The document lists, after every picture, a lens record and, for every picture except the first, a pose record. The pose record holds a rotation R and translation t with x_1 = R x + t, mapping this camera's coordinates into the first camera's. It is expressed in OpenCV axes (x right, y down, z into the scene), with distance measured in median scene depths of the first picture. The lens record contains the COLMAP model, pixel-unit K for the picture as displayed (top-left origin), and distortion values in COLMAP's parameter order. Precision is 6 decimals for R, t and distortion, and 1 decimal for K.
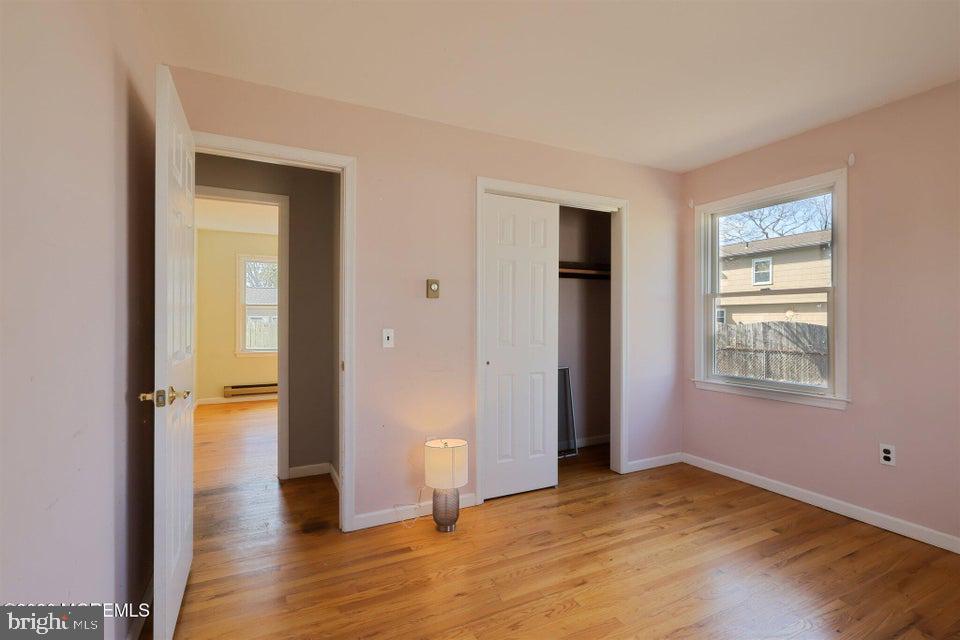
lens RADIAL K [[449.3, 0, 480.0], [0, 449.3, 320.0], [0, 0, 1]] dist [-0.000107, 0.000401]
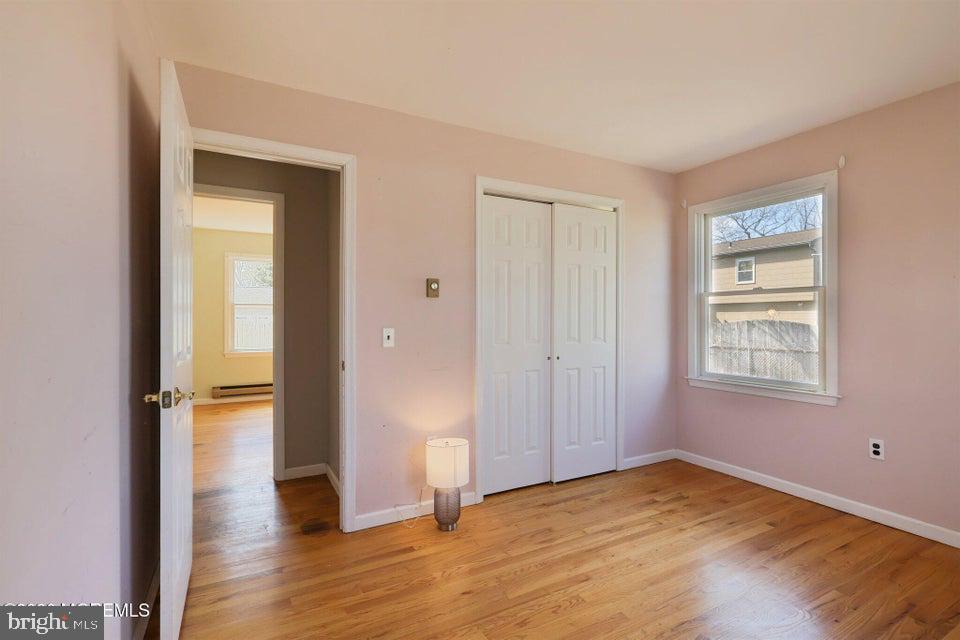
lens RADIAL K [[449.3, 0, 480.0], [0, 449.3, 320.0], [0, 0, 1]] dist [-0.000107, 0.000401]
pose [[0.999547, -0.002300, 0.030019, -0.031998], [0.002237, 0.999995, 0.002159, -0.000095], [-0.030024, -0.002091, 0.999547, -0.001260]]
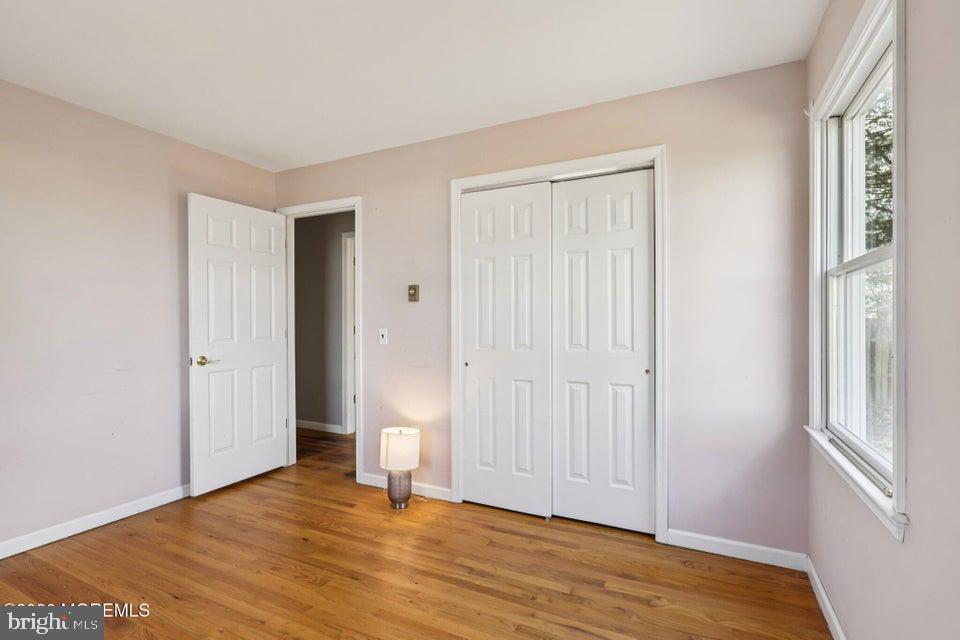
lens RADIAL K [[459.6, 0, 469.9], [0, 459.6, 318.9], [0, 0, 1]] dist [-0.000809, 0.000041]
pose [[0.591742, -0.005707, -0.806107, 0.958751], [0.002890, 0.999984, -0.004957, 0.000972], [0.806122, 0.000603, 0.591749, 0.460947]]
